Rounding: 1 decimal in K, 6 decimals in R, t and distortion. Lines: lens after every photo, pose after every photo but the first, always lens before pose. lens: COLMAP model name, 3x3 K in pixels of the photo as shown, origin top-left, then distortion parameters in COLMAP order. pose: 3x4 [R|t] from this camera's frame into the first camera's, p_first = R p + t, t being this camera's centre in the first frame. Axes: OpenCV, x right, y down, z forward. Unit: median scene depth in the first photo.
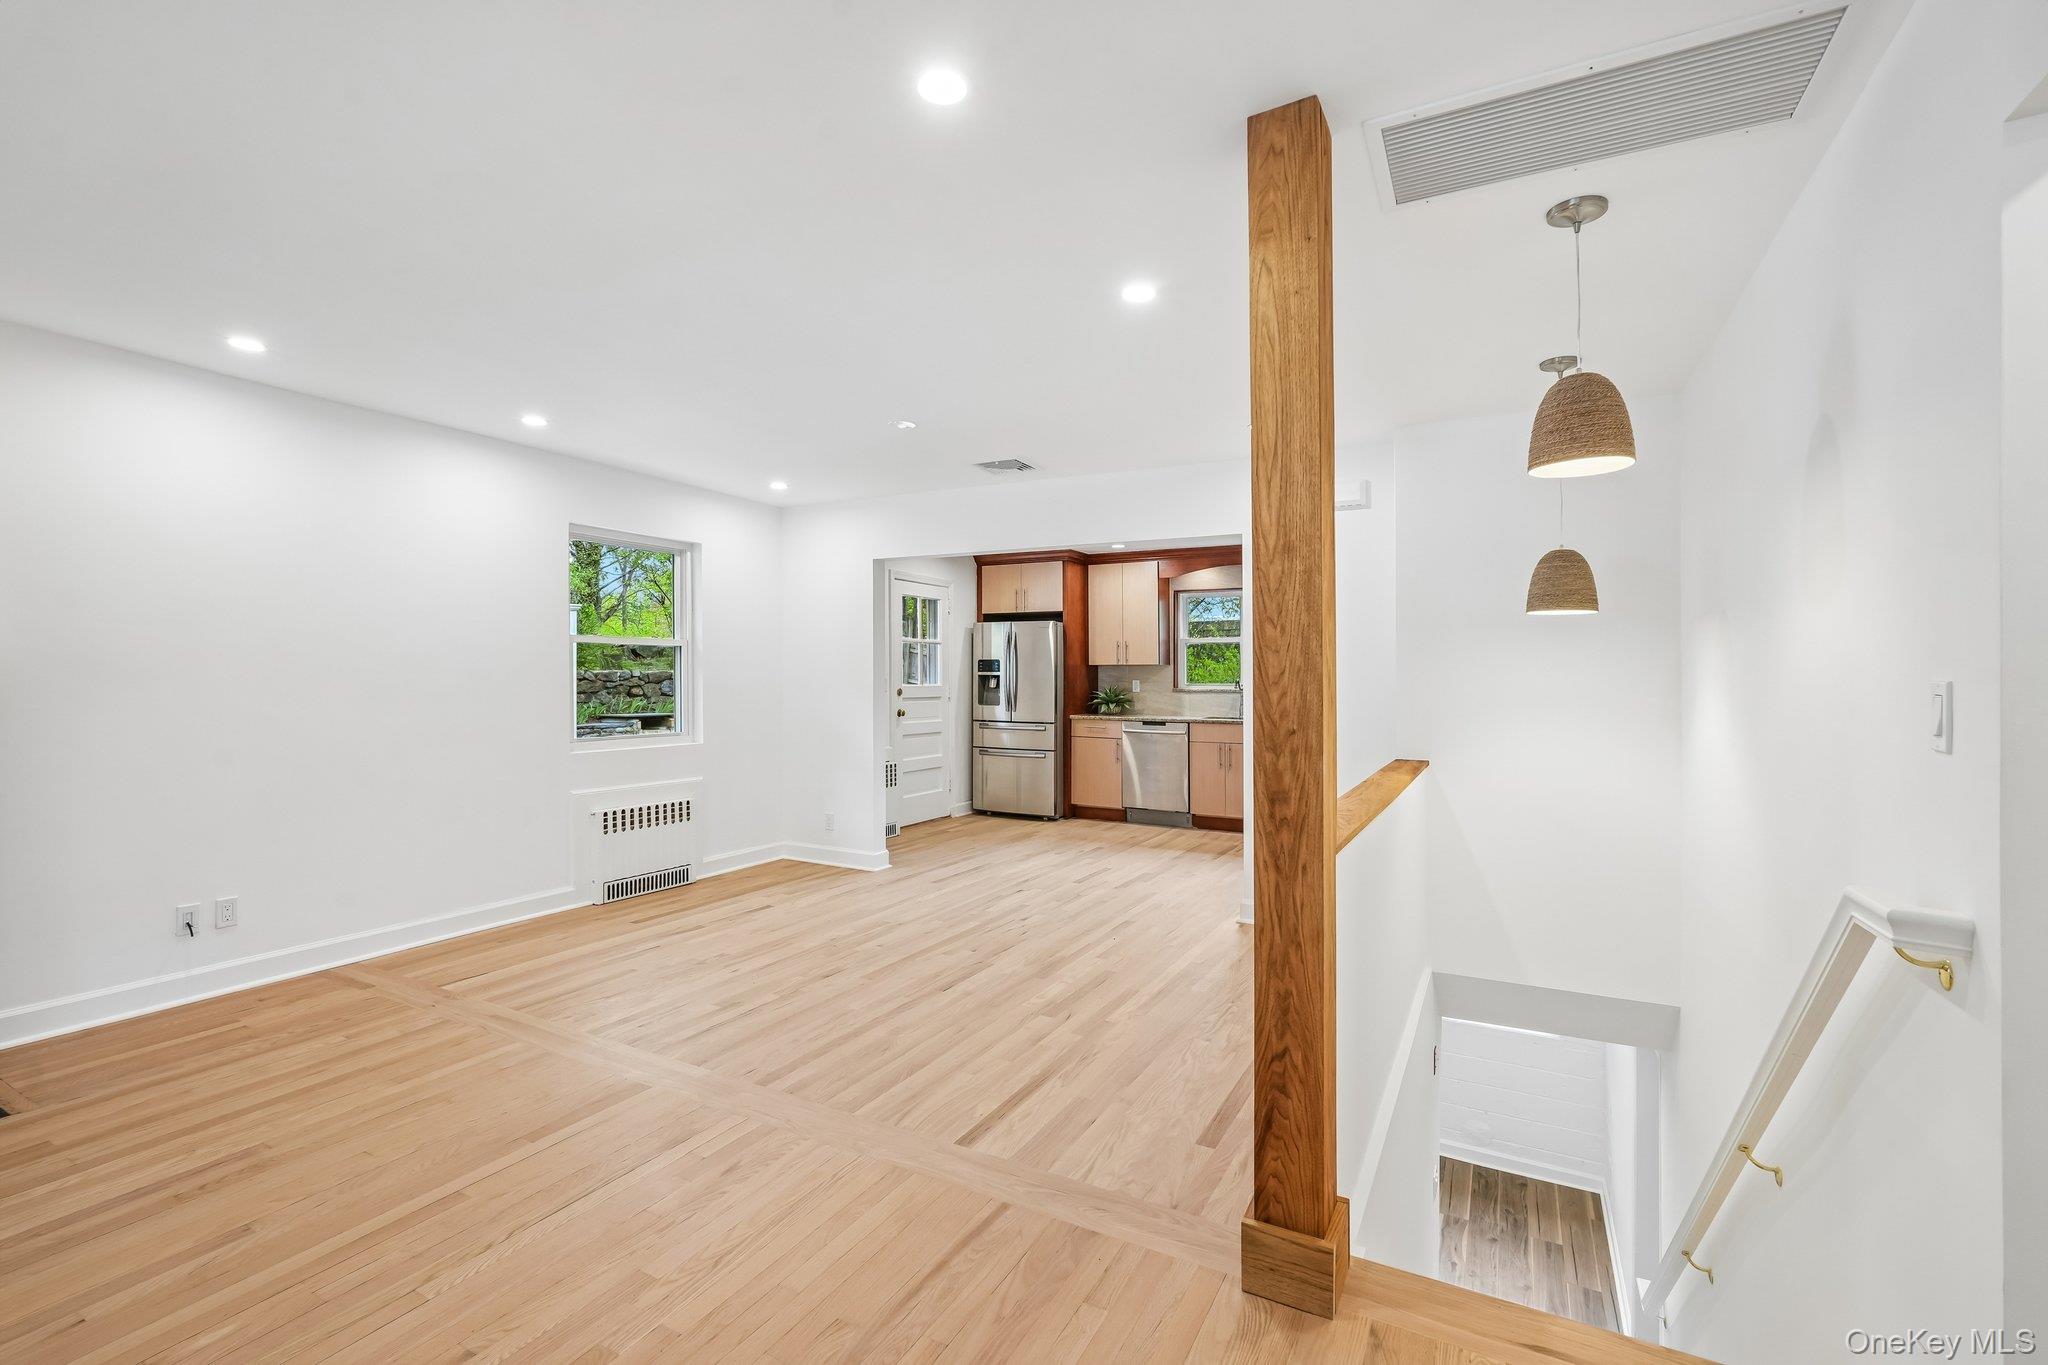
lens RADIAL K [[919.6, 0, 1018.4], [0, 919.6, 658.9], [0, 0, 1]] dist [-0.003354, 0.001475]
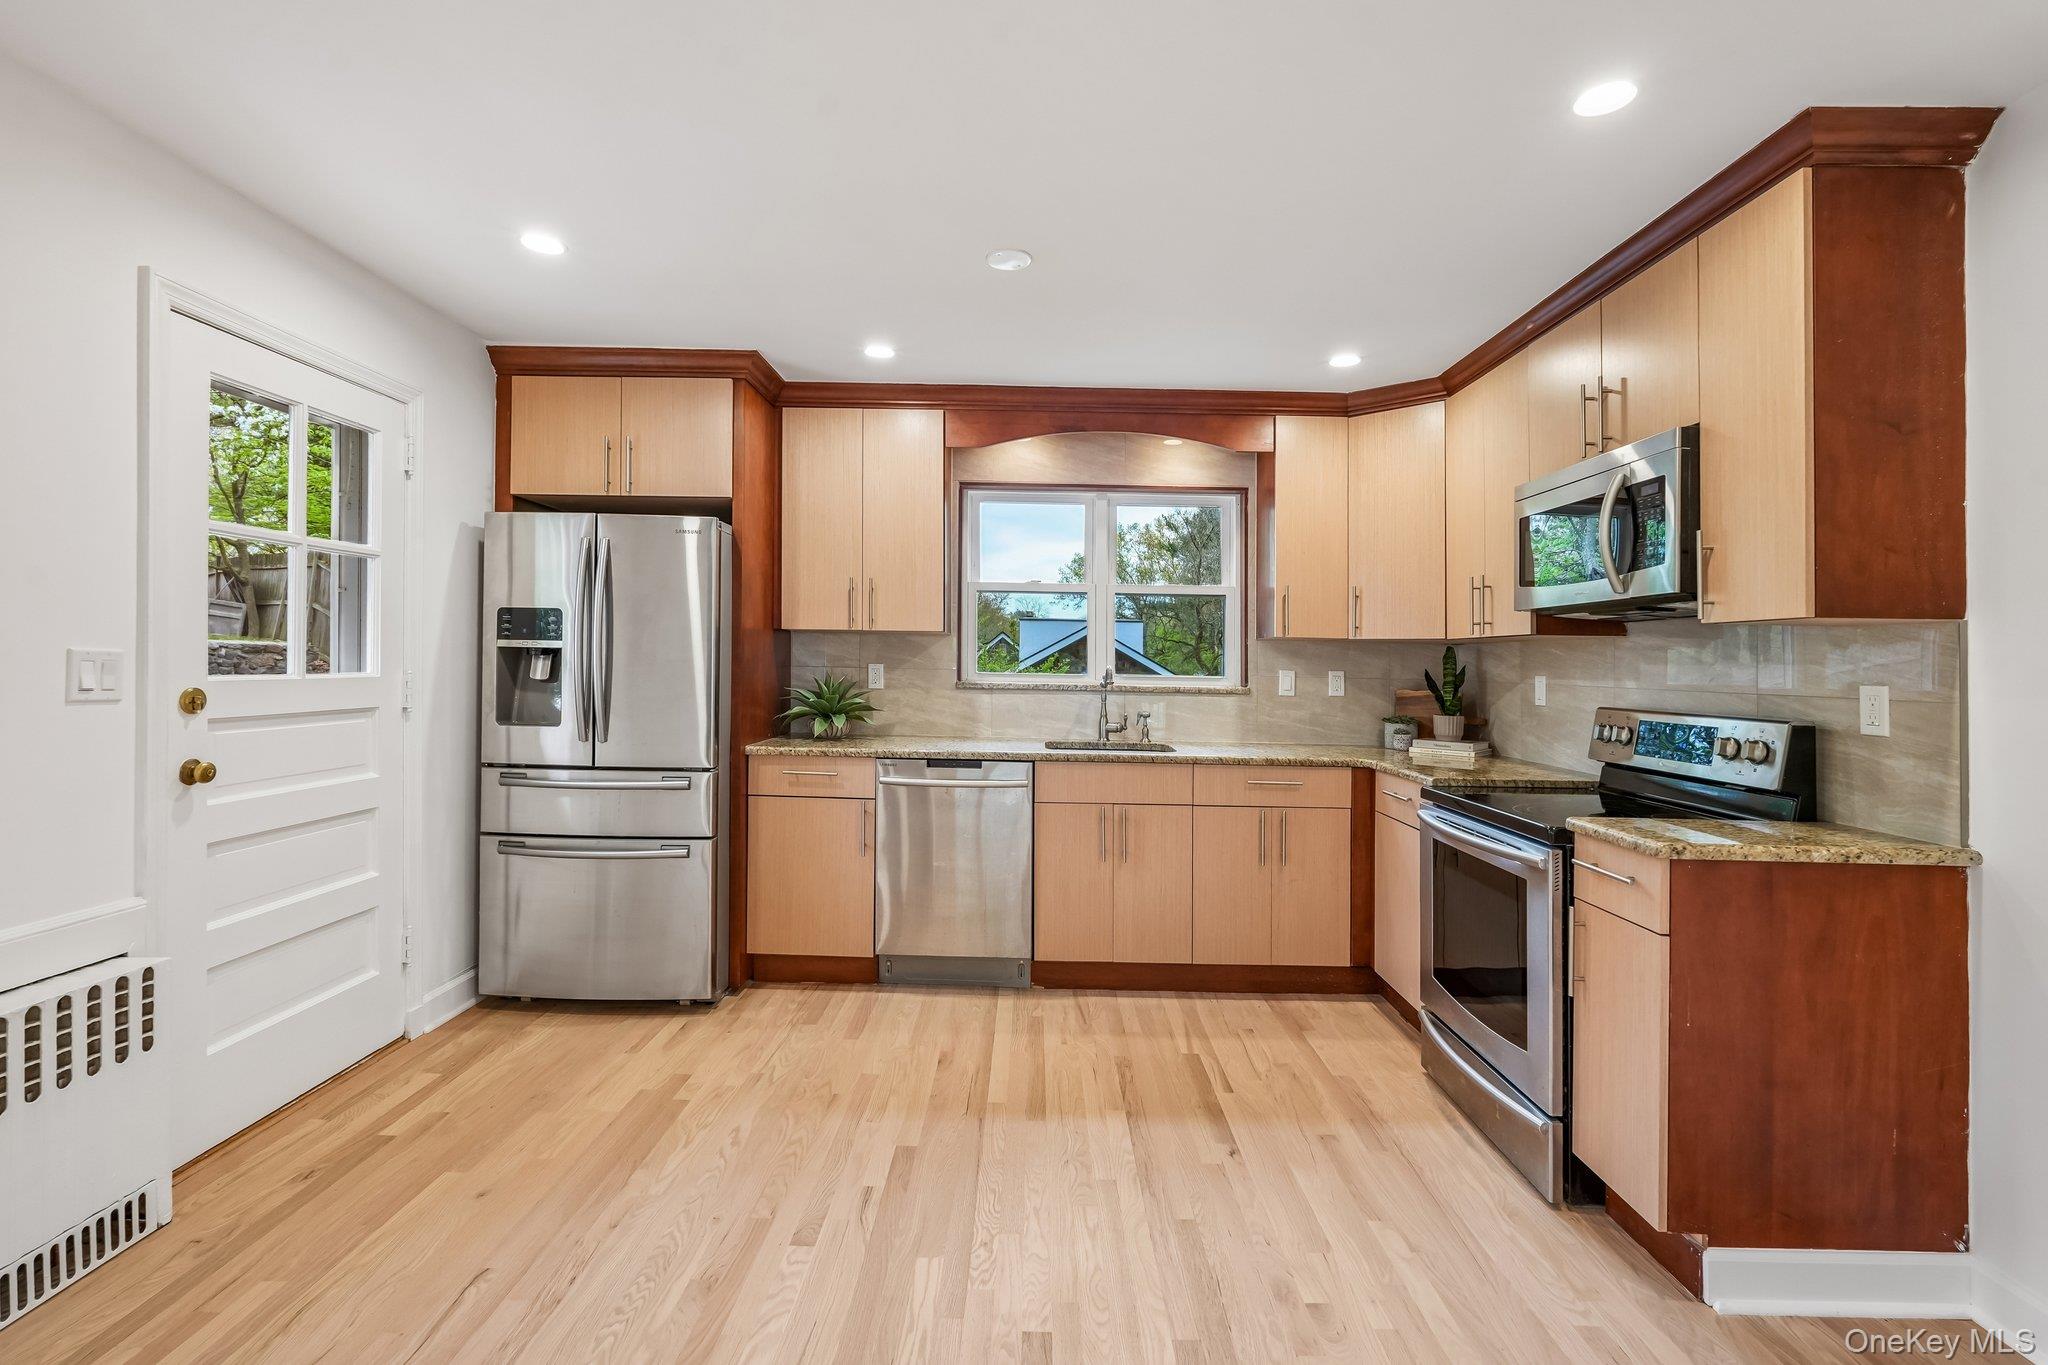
lens RADIAL K [[919.6, 0, 1018.4], [0, 919.6, 658.9], [0, 0, 1]] dist [-0.003354, 0.001475]
pose [[0.888533, 0.010704, 0.458688, -0.028963], [-0.021749, 0.999587, 0.018803, 0.011334], [-0.458297, -0.026683, 0.888398, 0.613518]]
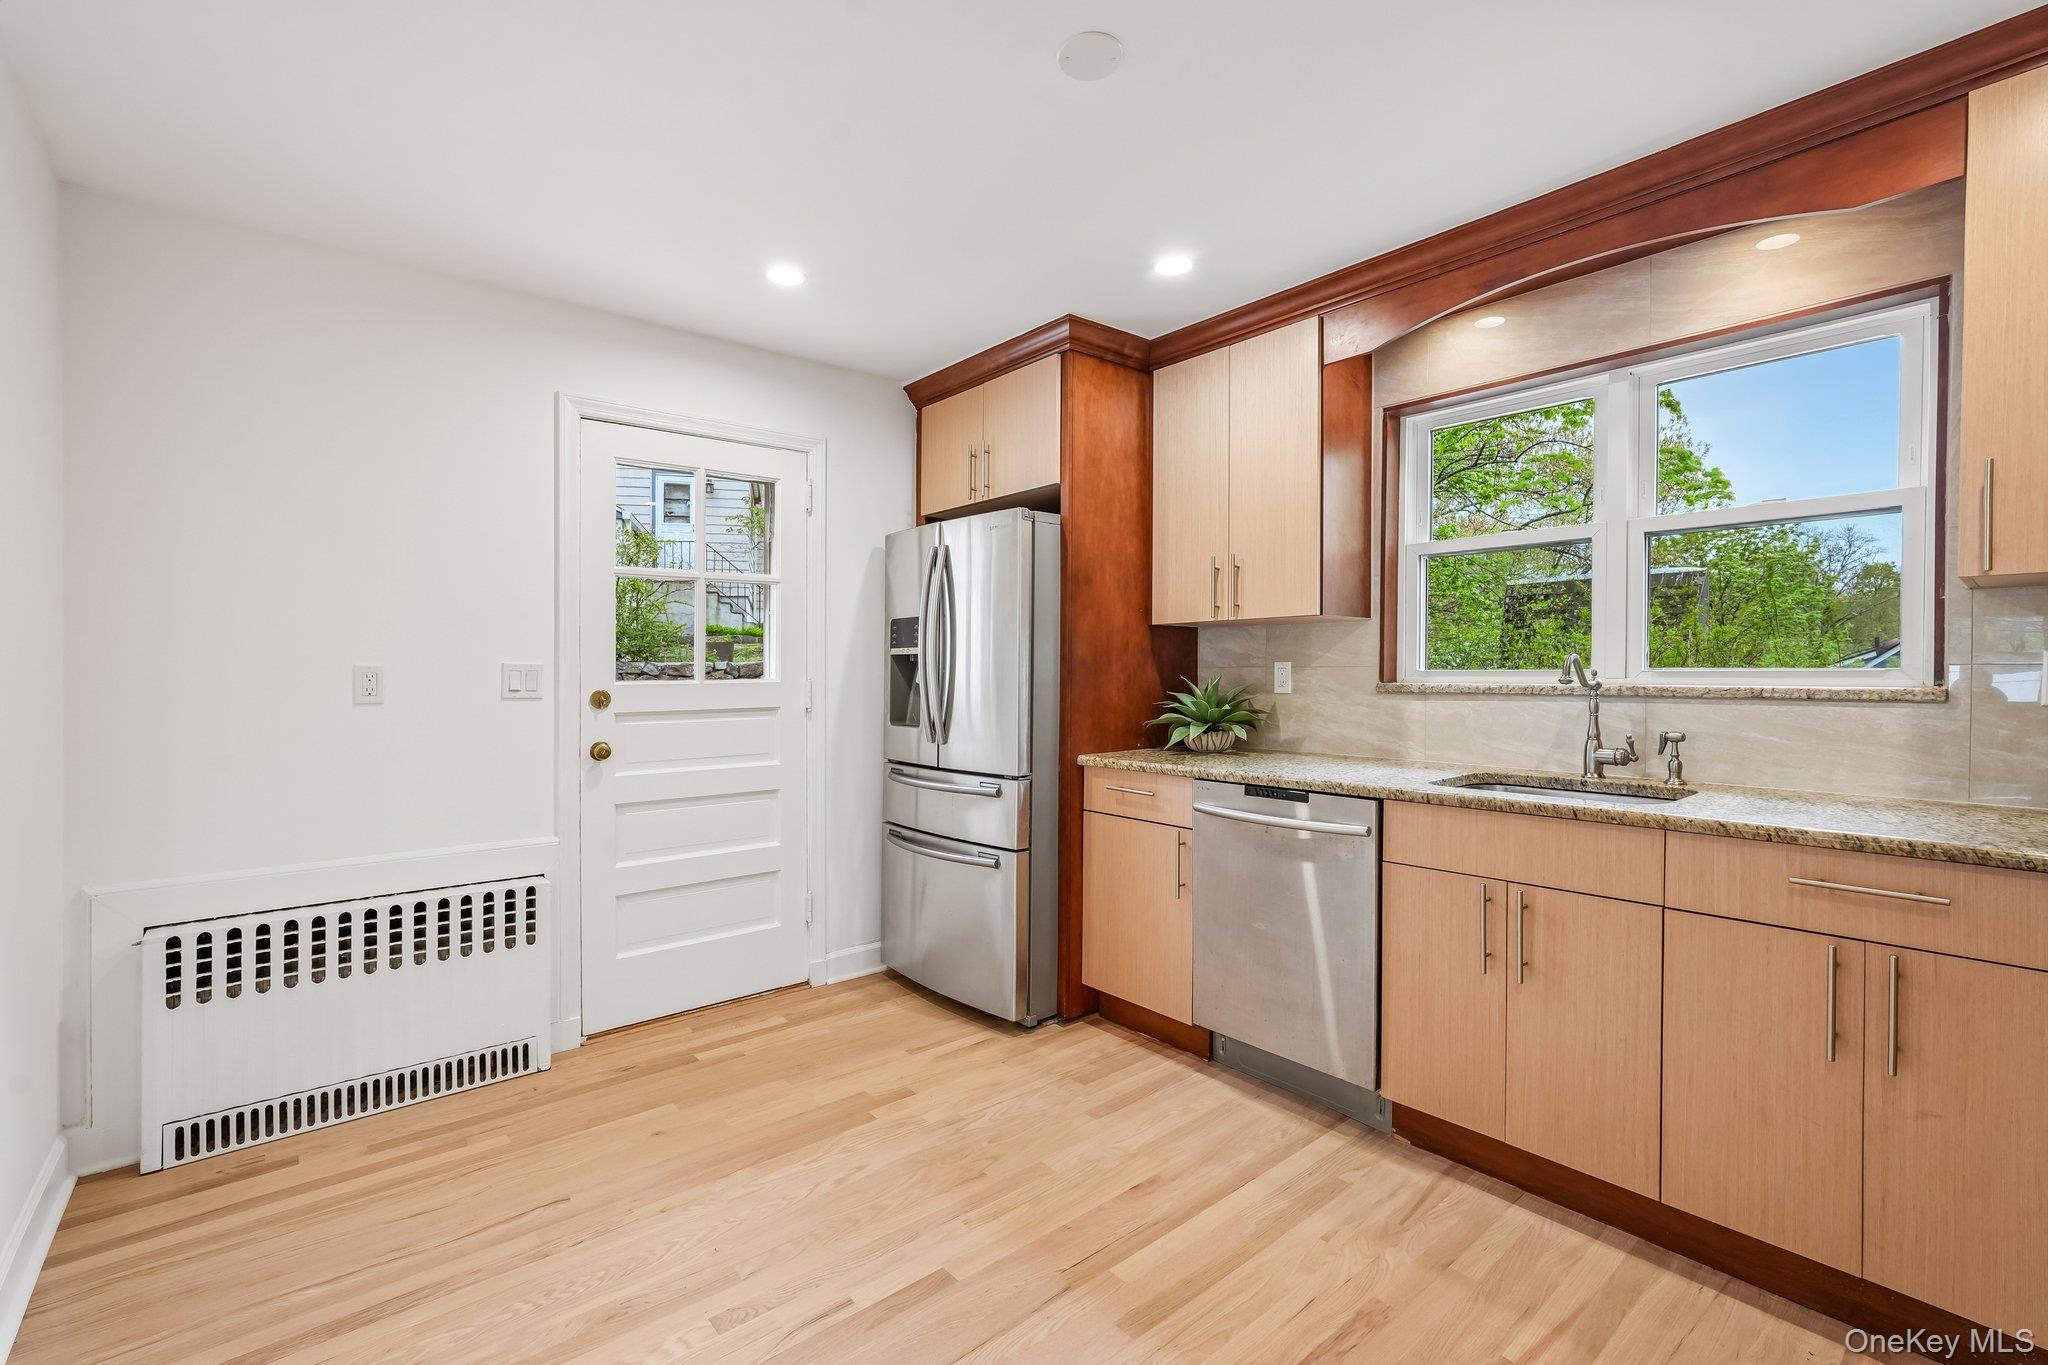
lens RADIAL K [[894.7, 0, 1025.0], [0, 894.7, 688.6], [0, 0, 1]] dist [-0.023407, 0.014486]
pose [[0.930109, -0.005532, -0.367242, 0.186822], [0.021425, 0.999001, 0.039214, 0.019838], [0.366659, -0.044341, 0.929298, 0.699328]]
